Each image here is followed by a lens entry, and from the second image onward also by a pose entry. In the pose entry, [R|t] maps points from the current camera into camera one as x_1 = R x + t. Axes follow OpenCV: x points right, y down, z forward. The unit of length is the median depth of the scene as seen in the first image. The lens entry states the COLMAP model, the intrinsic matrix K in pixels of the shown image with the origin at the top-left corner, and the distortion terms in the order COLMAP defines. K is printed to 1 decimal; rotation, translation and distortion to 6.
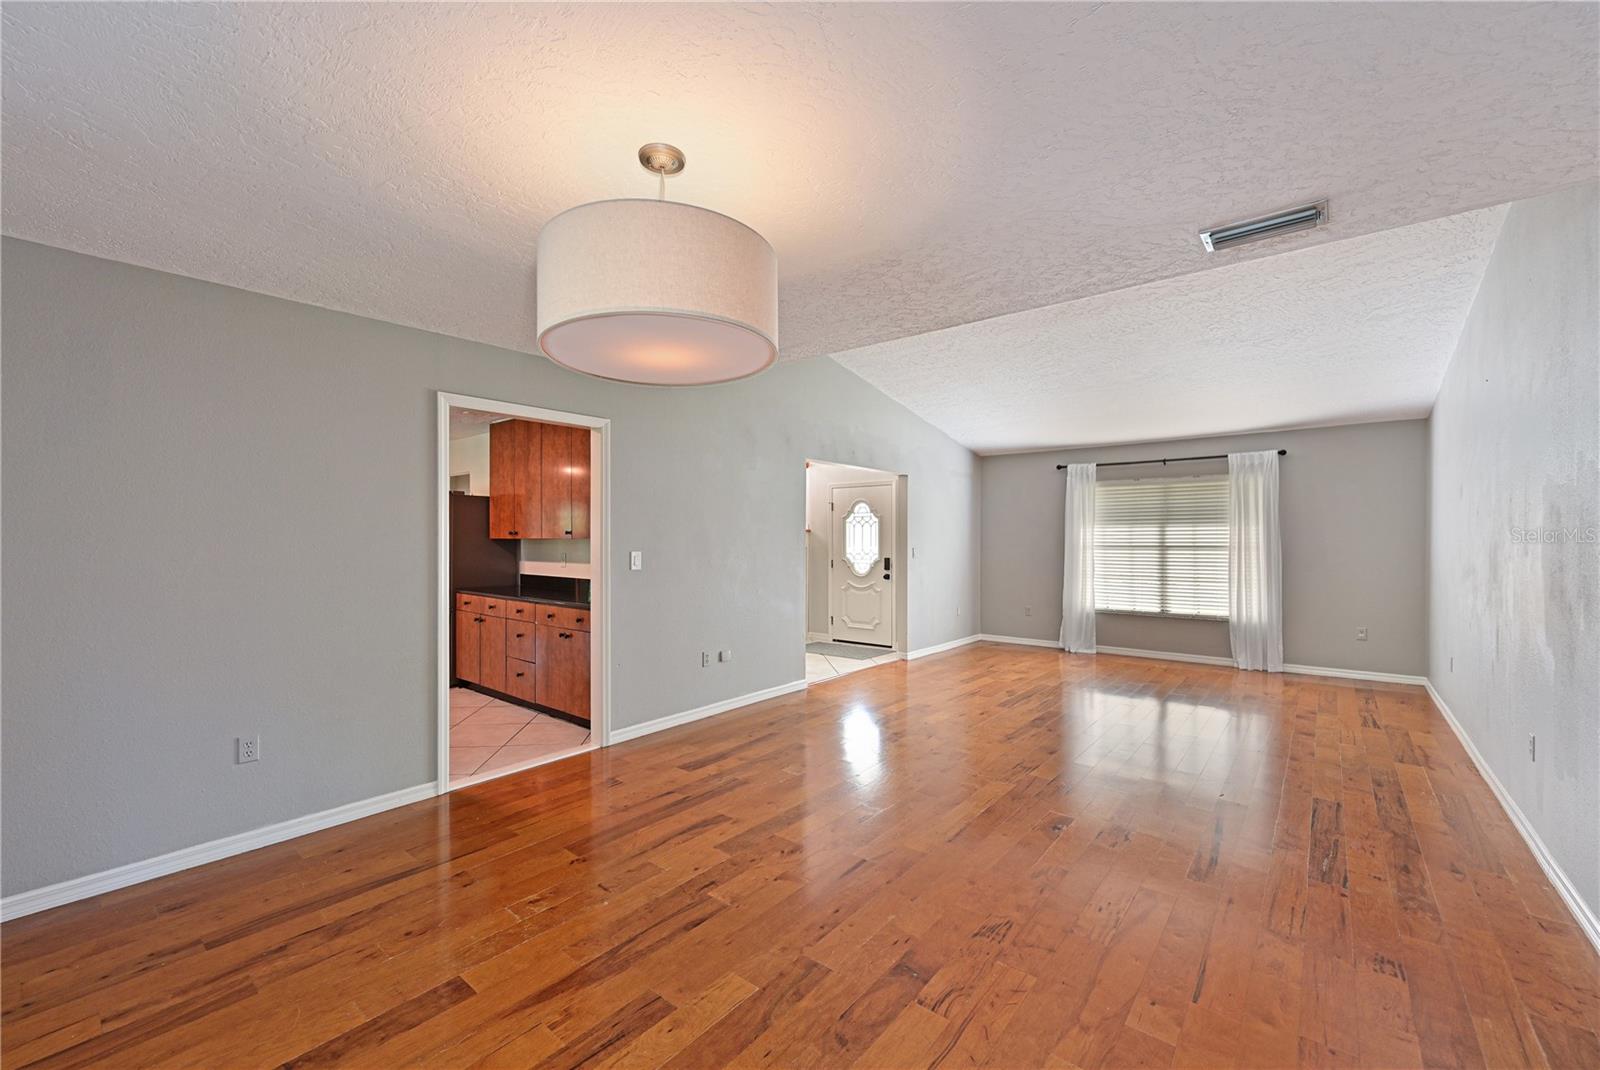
lens RADIAL K [[641.7, 0, 806.4], [0, 641.7, 531.8], [0, 0, 1]] dist [0.000996, -0.000145]
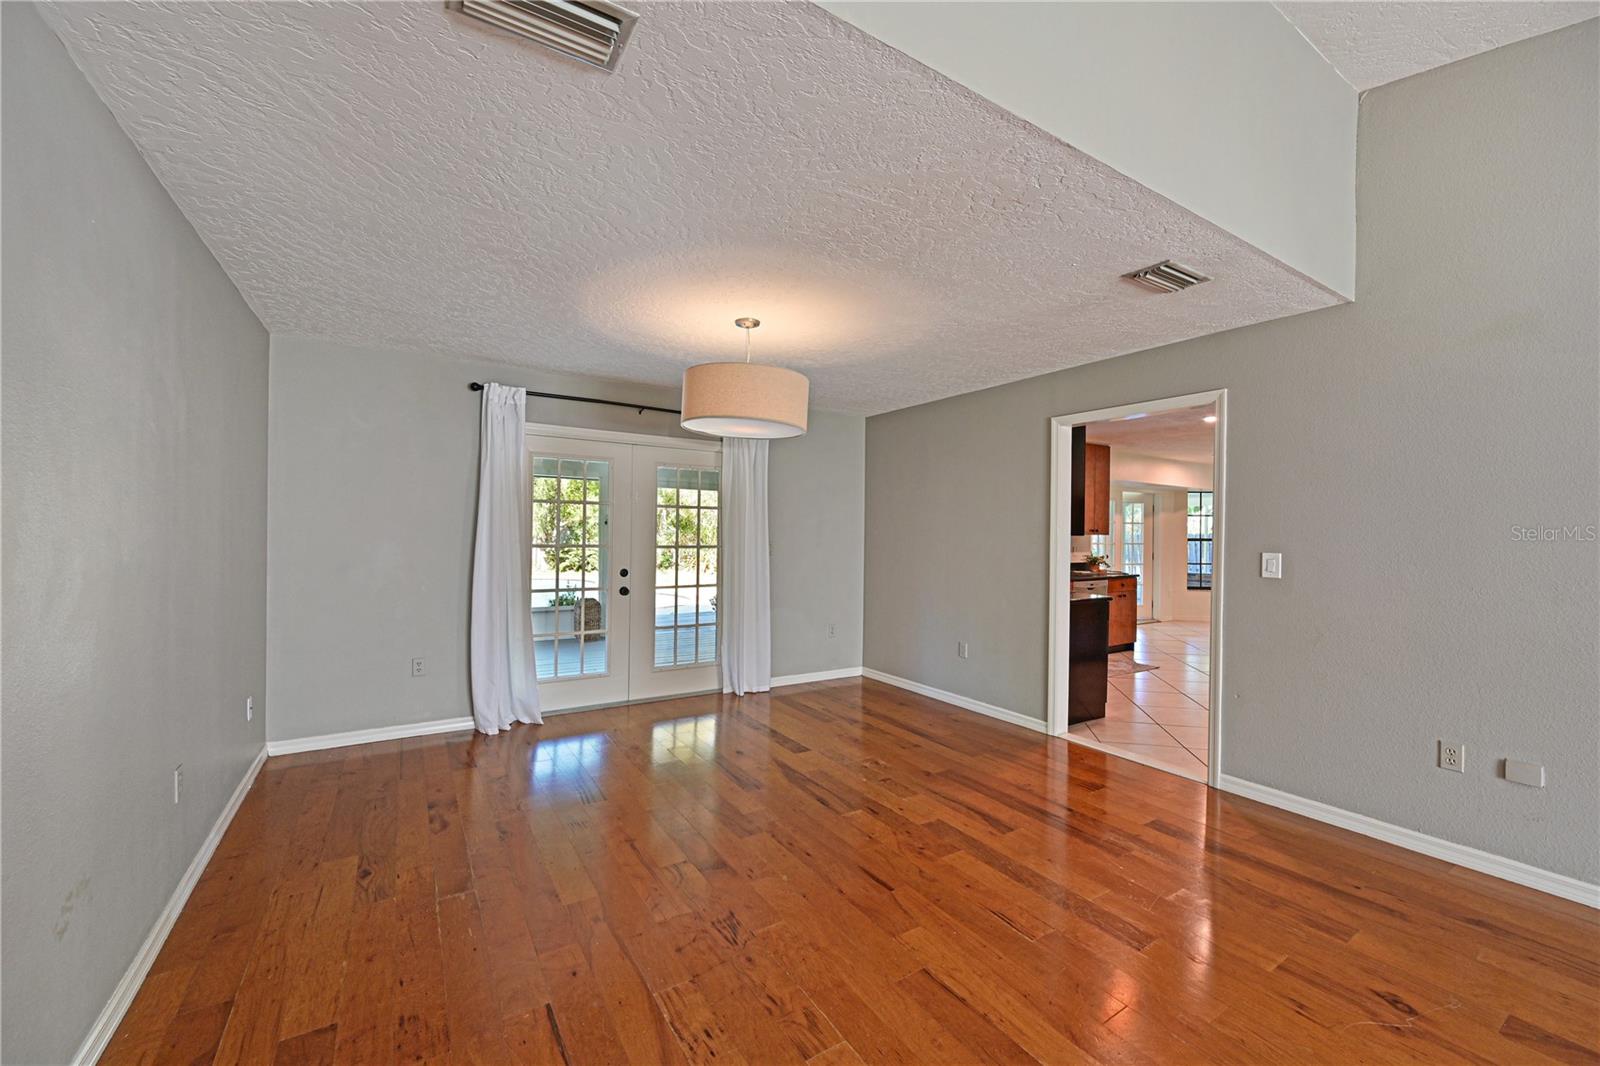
lens RADIAL K [[641.7, 0, 809.6], [0, 641.7, 546.8], [0, 0, 1]] dist [0.000996, -0.000145]
pose [[-0.323618, 0.020510, -0.945966, 0.610631], [0.004038, 0.999786, 0.020295, 0.006410], [0.946179, 0.002748, -0.323631, 0.744010]]
